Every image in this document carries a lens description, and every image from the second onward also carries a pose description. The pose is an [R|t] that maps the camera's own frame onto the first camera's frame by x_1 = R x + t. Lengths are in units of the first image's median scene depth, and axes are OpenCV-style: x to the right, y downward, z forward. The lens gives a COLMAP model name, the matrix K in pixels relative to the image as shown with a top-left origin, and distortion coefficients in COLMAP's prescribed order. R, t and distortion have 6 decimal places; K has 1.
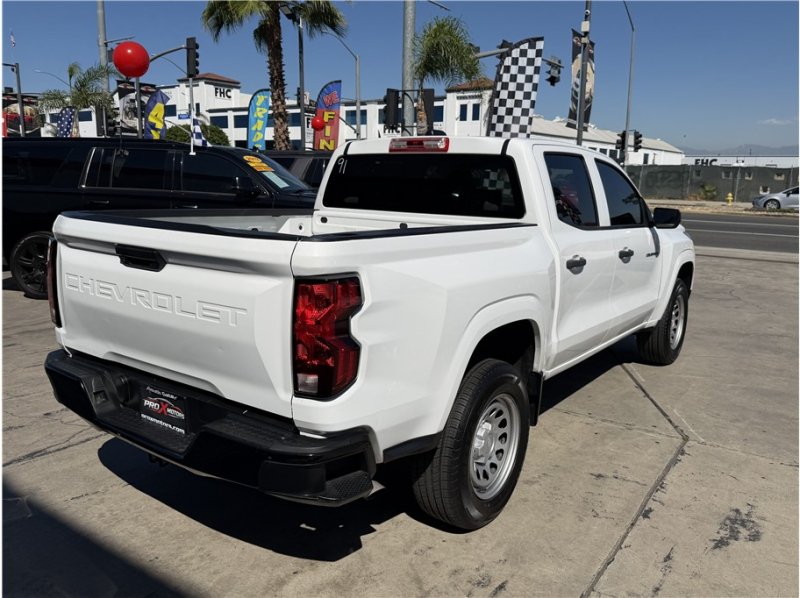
lens RADIAL K [[641.3, 0, 407.8], [0, 641.3, 310.3], [0, 0, 1]] dist [0.060010, -0.084131]
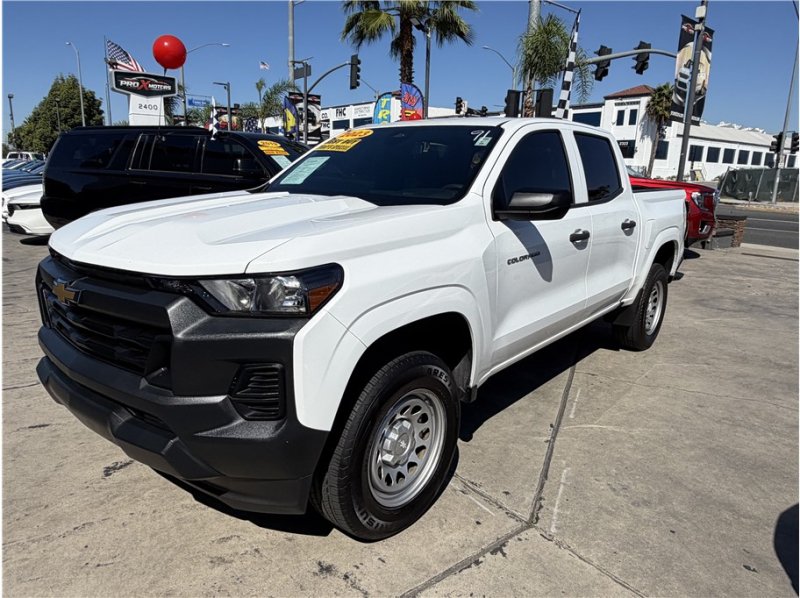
lens RADIAL K [[539.0, 0, 397.5], [0, 539.0, 305.8], [0, 0, 1]] dist [0.002430, -0.000621]
pose [[0.951527, 0.084048, -0.295858, 0.440711], [-0.075331, 0.996325, 0.040761, -0.044375], [0.298196, -0.016498, 0.954362, 0.410274]]
